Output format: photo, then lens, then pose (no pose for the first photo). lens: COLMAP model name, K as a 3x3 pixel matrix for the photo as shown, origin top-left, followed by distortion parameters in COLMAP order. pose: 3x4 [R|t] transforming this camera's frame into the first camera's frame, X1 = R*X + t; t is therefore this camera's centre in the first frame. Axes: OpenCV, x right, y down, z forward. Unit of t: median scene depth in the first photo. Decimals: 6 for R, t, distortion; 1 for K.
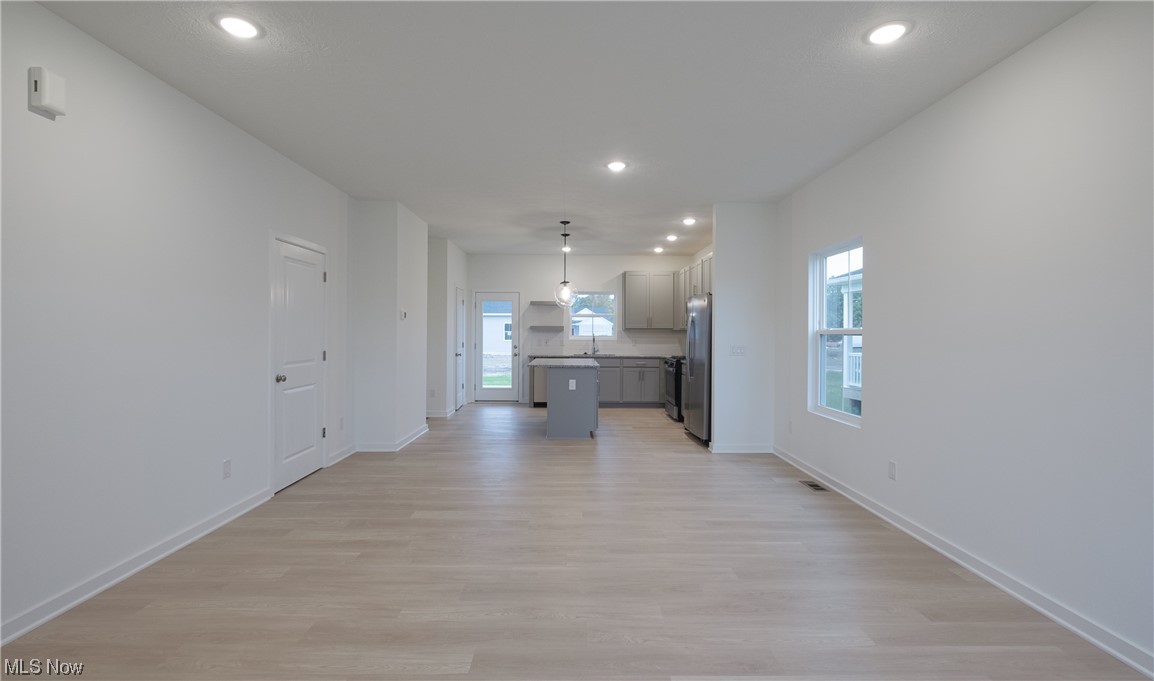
lens RADIAL K [[506.7, 0, 566.9], [0, 506.7, 337.5], [0, 0, 1]] dist [-0.001726, -0.000399]
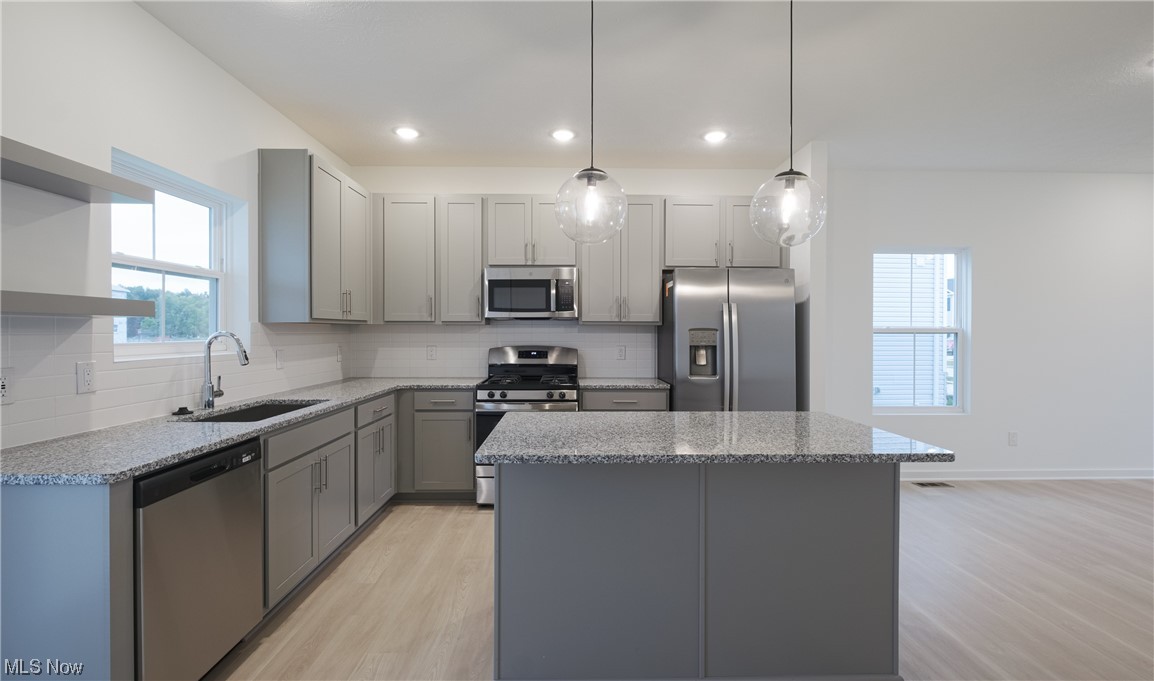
lens RADIAL K [[506.7, 0, 583.2], [0, 506.7, 339.1], [0, 0, 1]] dist [-0.001726, -0.000399]
pose [[-0.025790, -0.019952, 0.999468, -0.382188], [0.009291, 0.999753, 0.020197, -0.014849], [-0.999624, 0.009807, -0.025598, 1.359541]]
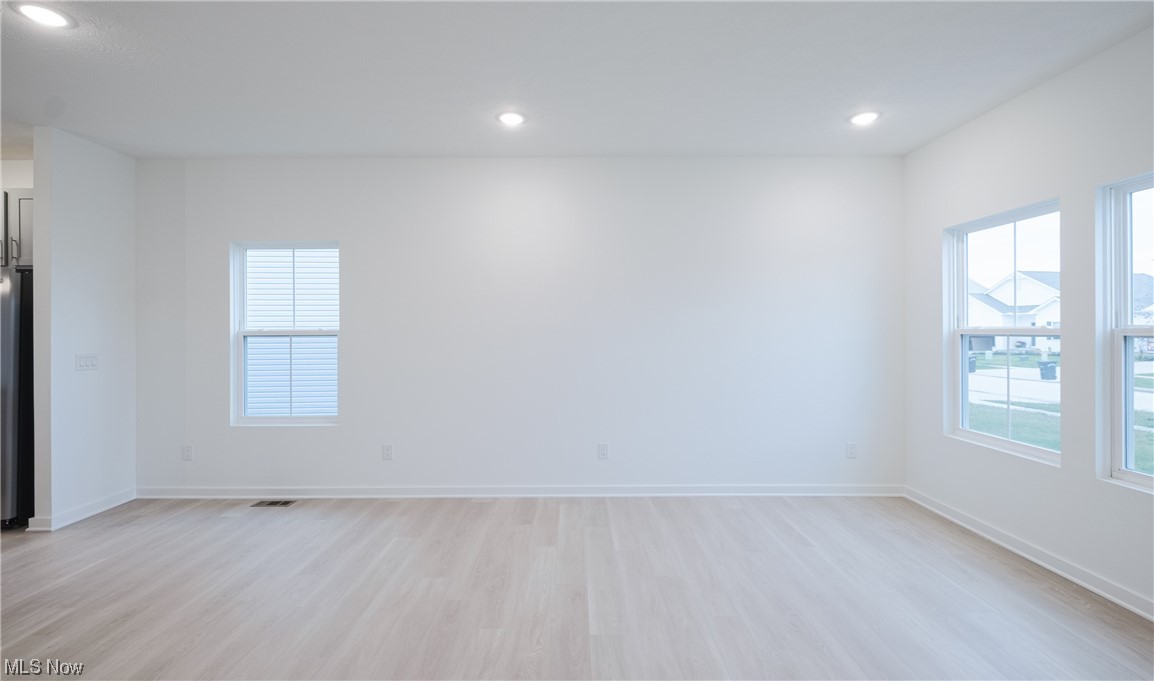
lens RADIAL K [[506.7, 0, 580.4], [0, 506.7, 336.5], [0, 0, 1]] dist [-0.001726, -0.000399]
pose [[-0.006387, -0.014818, 0.999870, -0.329974], [0.013580, 0.999797, 0.014904, -0.008656], [-0.999887, 0.013673, -0.006184, 0.361208]]
